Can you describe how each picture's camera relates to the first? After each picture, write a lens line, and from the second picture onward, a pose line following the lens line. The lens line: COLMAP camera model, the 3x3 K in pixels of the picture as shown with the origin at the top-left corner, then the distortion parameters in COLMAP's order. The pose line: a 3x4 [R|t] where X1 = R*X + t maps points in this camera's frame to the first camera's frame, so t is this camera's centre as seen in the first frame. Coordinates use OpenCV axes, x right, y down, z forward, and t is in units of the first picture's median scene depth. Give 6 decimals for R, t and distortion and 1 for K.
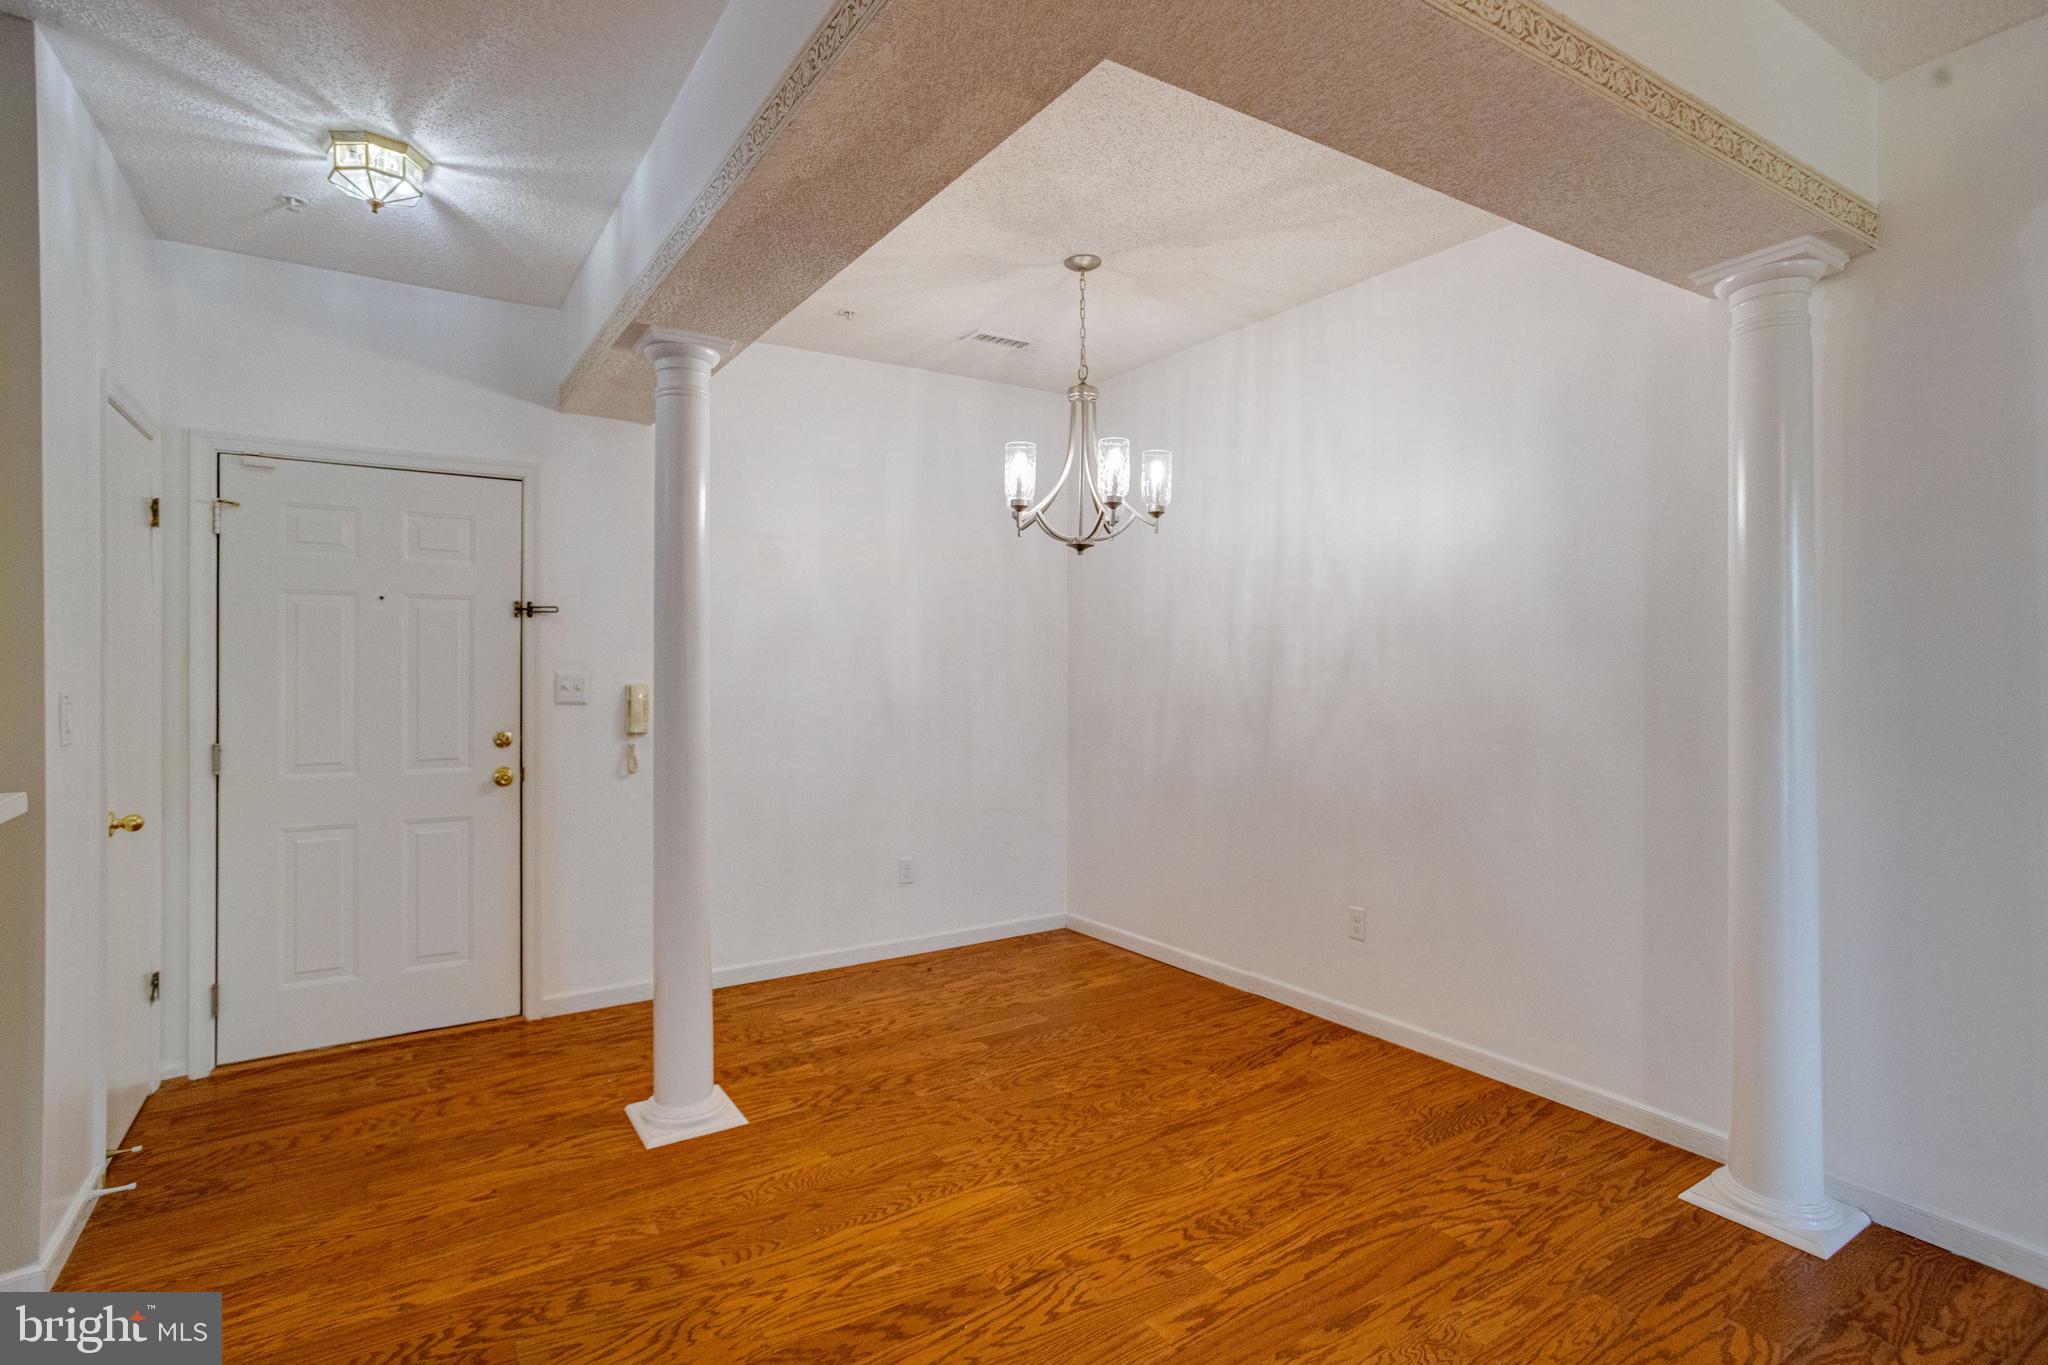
lens RADIAL K [[1005.8, 0, 1019.4], [0, 1005.8, 645.1], [0, 0, 1]] dist [-0.020775, 0.022236]
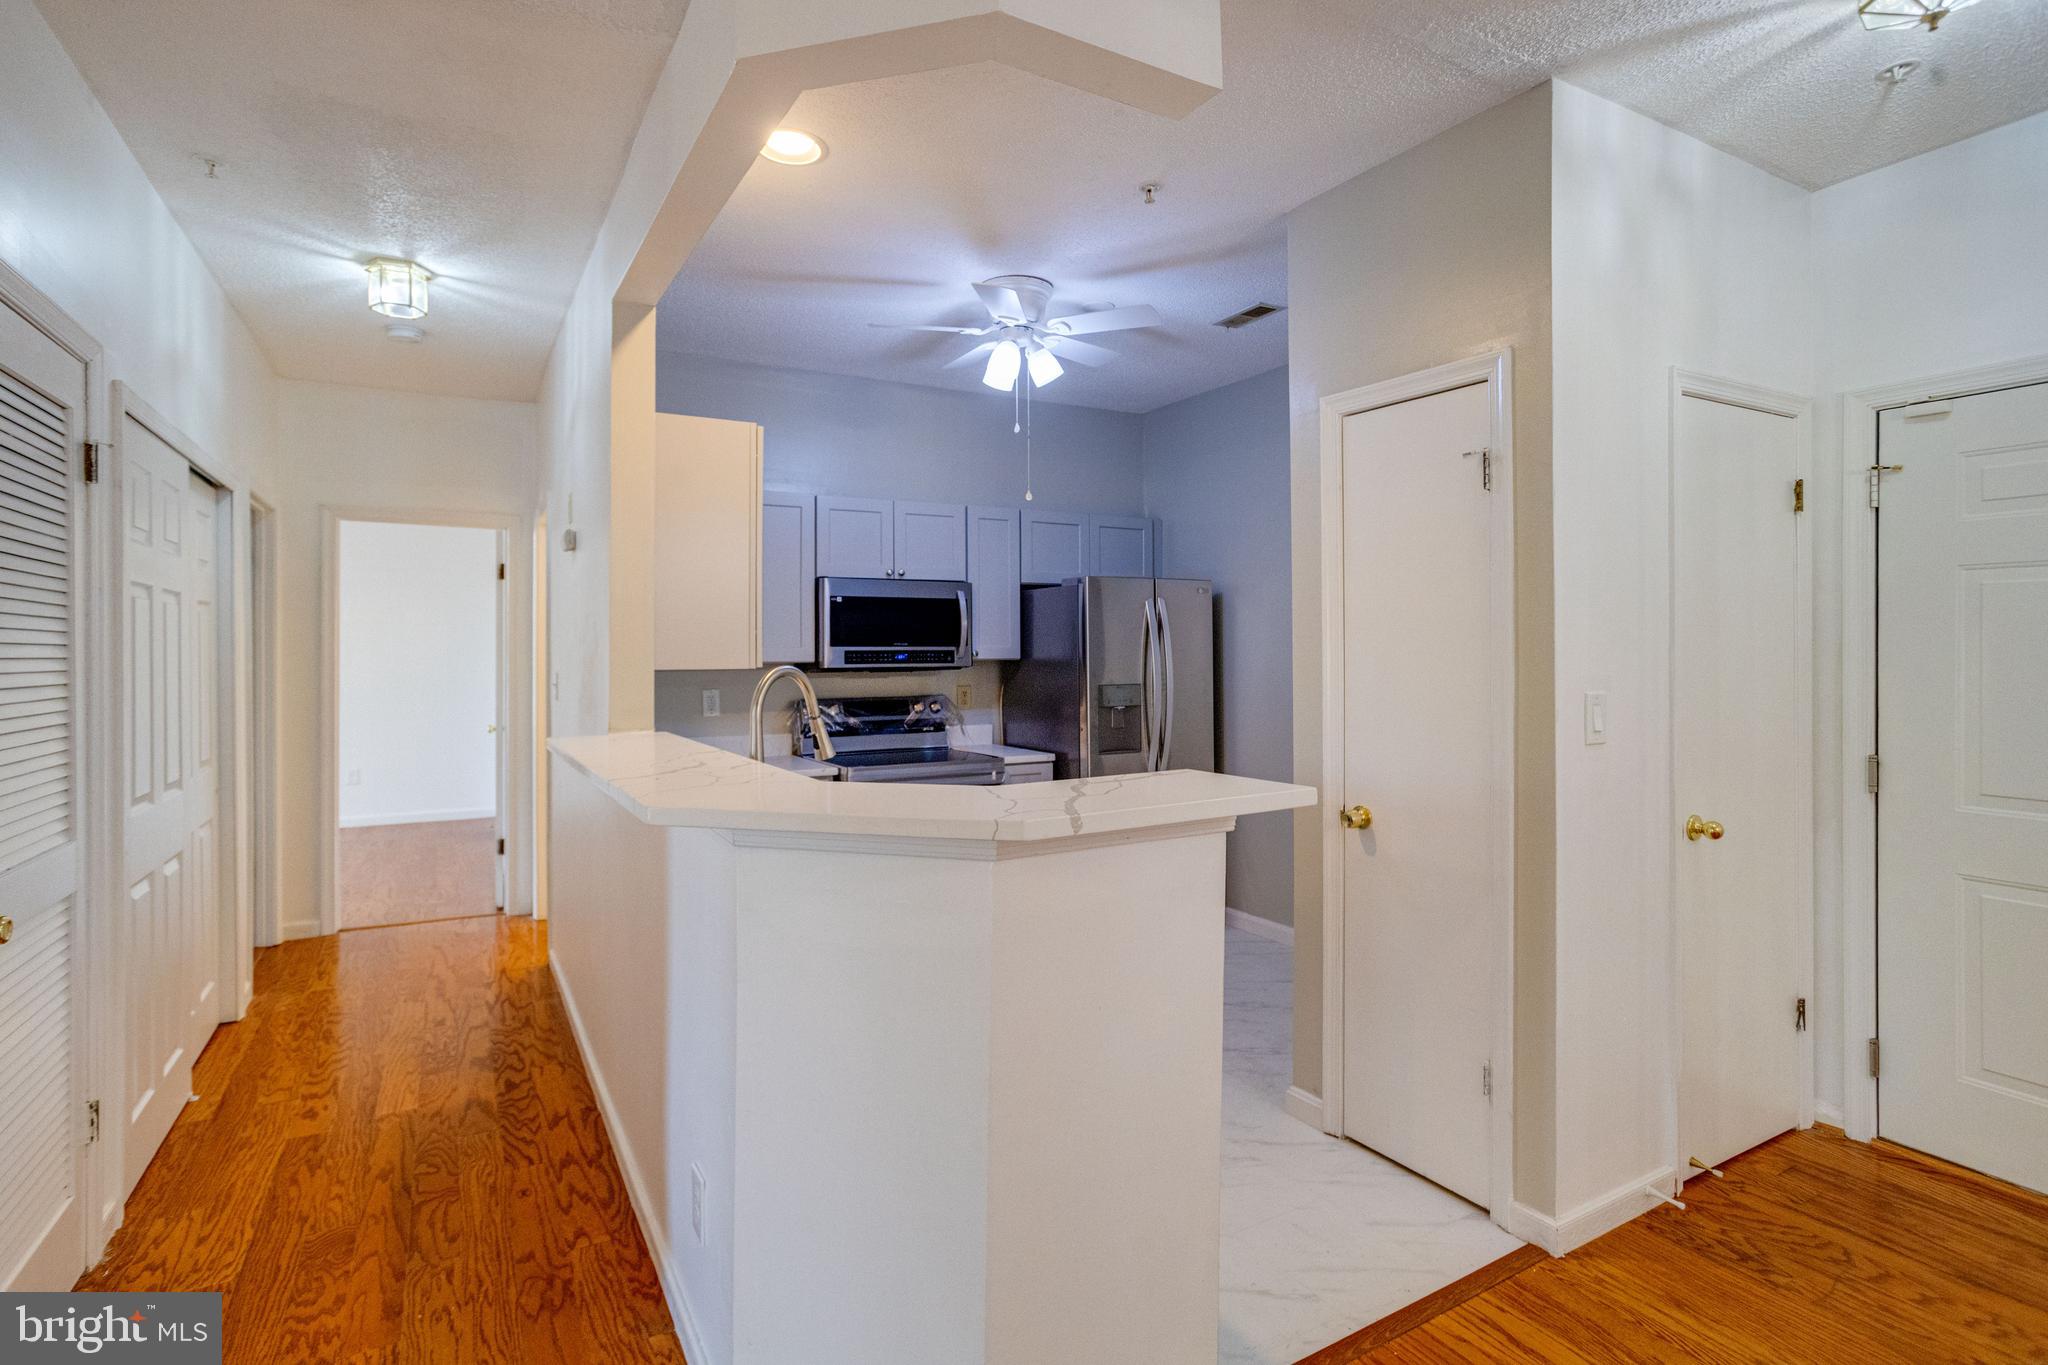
lens RADIAL K [[1005.8, 0, 1019.4], [0, 1005.8, 645.1], [0, 0, 1]] dist [-0.020775, 0.022236]
pose [[-0.064021, -0.002293, -0.997946, 0.099646], [0.026948, 0.999629, -0.004026, -0.011902], [0.997585, -0.027150, -0.063935, 0.358544]]
